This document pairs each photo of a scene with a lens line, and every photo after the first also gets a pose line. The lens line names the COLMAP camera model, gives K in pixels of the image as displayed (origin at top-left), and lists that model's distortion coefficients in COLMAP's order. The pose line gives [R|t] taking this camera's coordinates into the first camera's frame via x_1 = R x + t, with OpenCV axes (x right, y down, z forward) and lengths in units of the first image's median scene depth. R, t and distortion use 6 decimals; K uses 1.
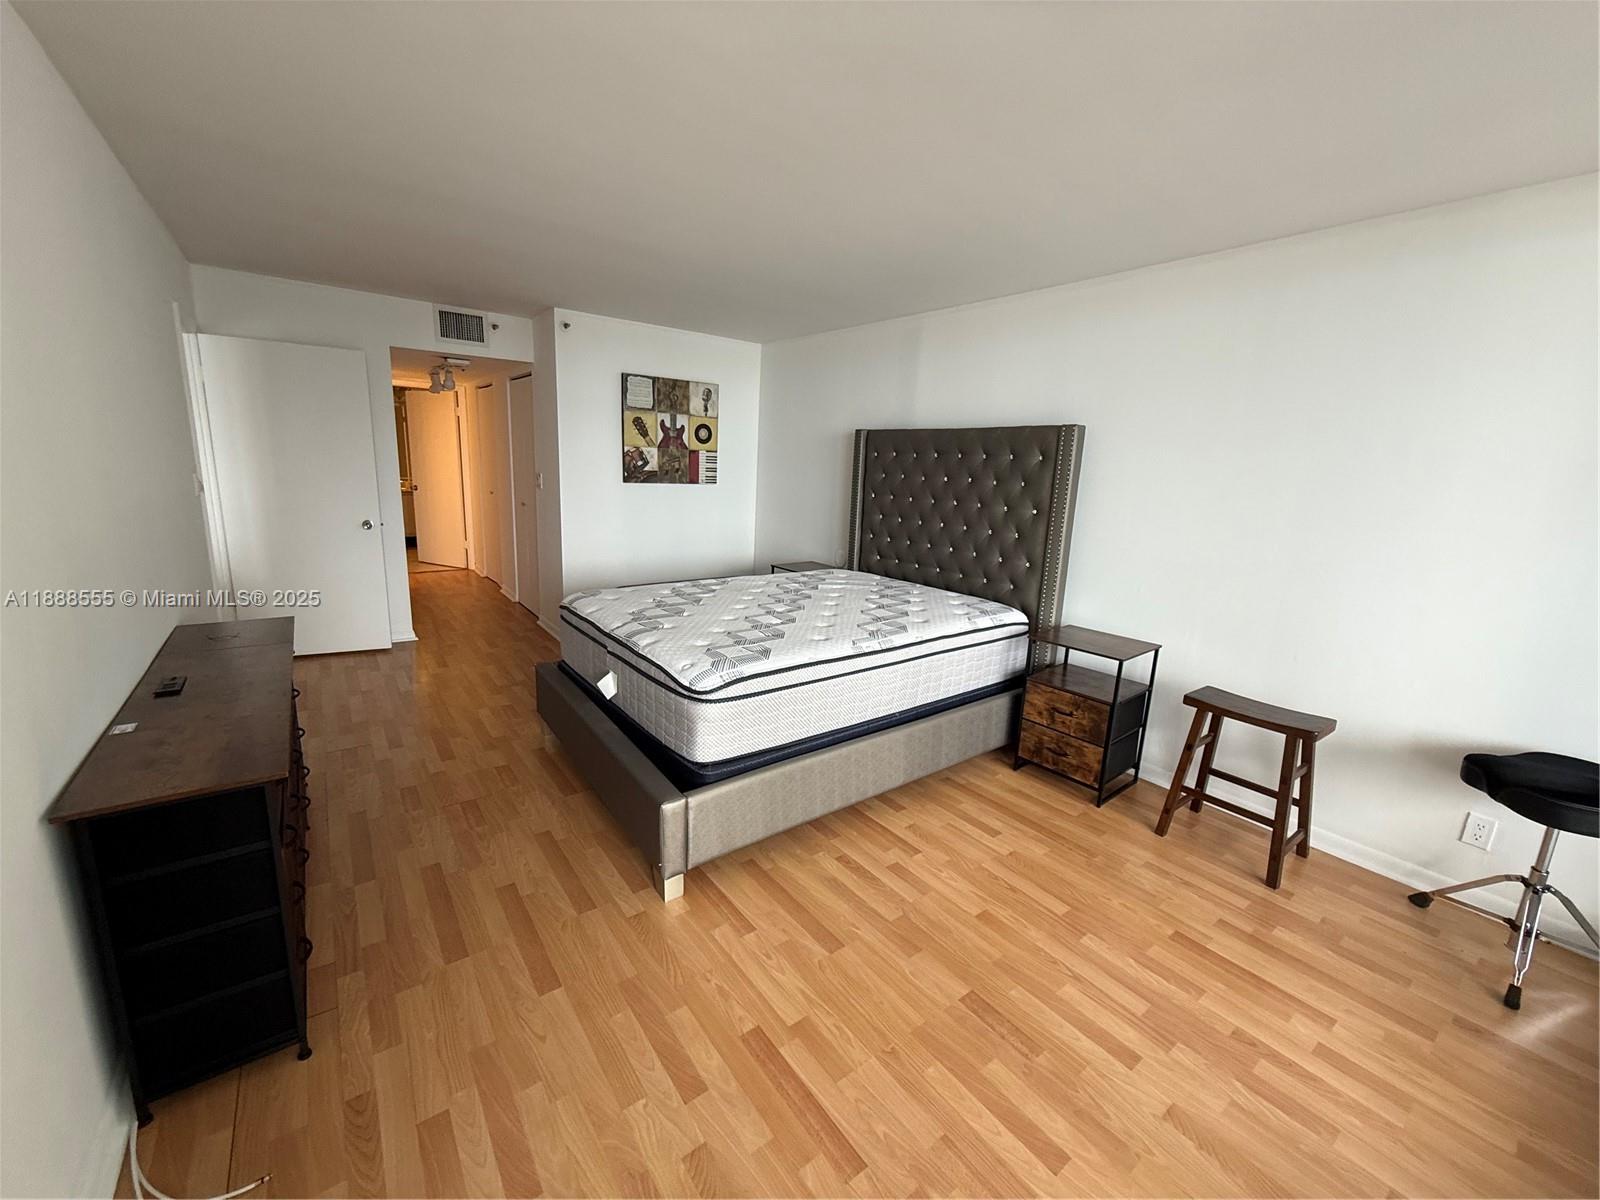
lens RADIAL K [[636.8, 0, 792.7], [0, 636.8, 593.6], [0, 0, 1]] dist [0.027946, -0.000188]
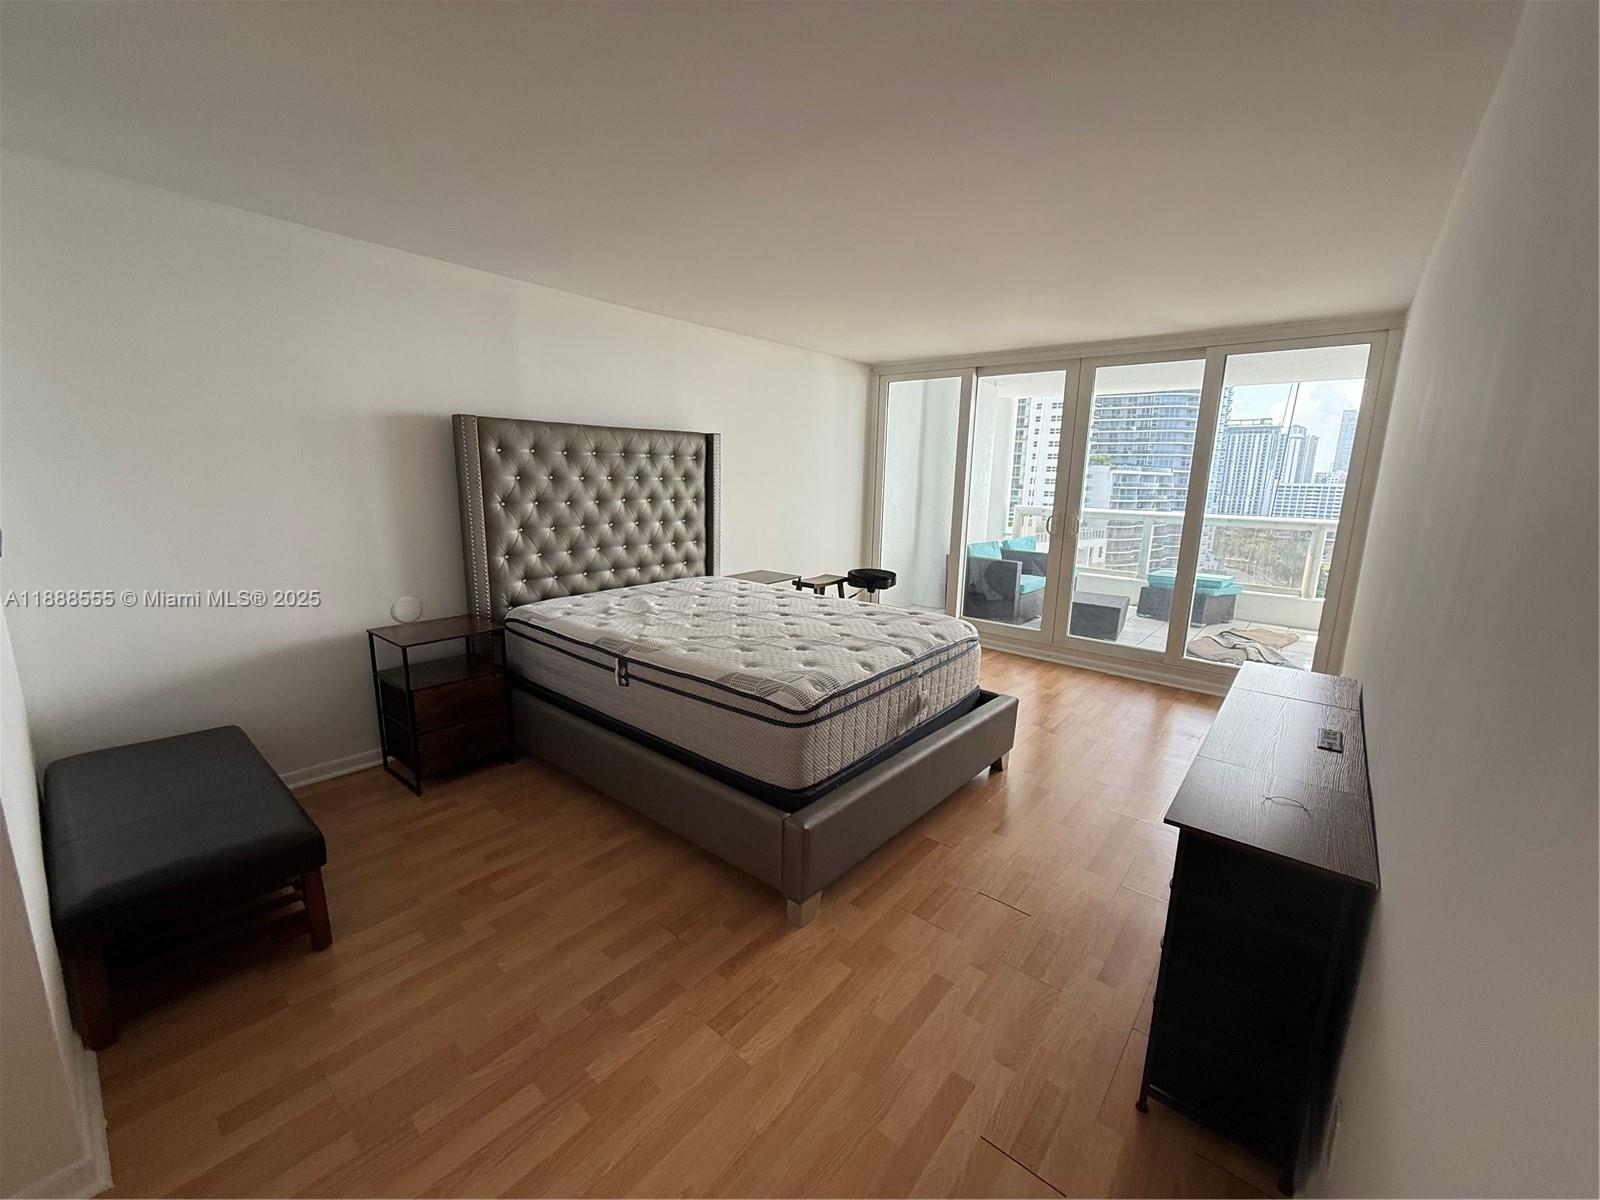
lens RADIAL K [[636.8, 0, 792.7], [0, 636.8, 593.6], [0, 0, 1]] dist [0.027946, -0.000188]
pose [[-0.228925, -0.232718, 0.945217, -0.902641], [0.171300, 0.946220, 0.274453, -0.259349], [-0.958254, 0.224745, -0.176748, 1.050404]]
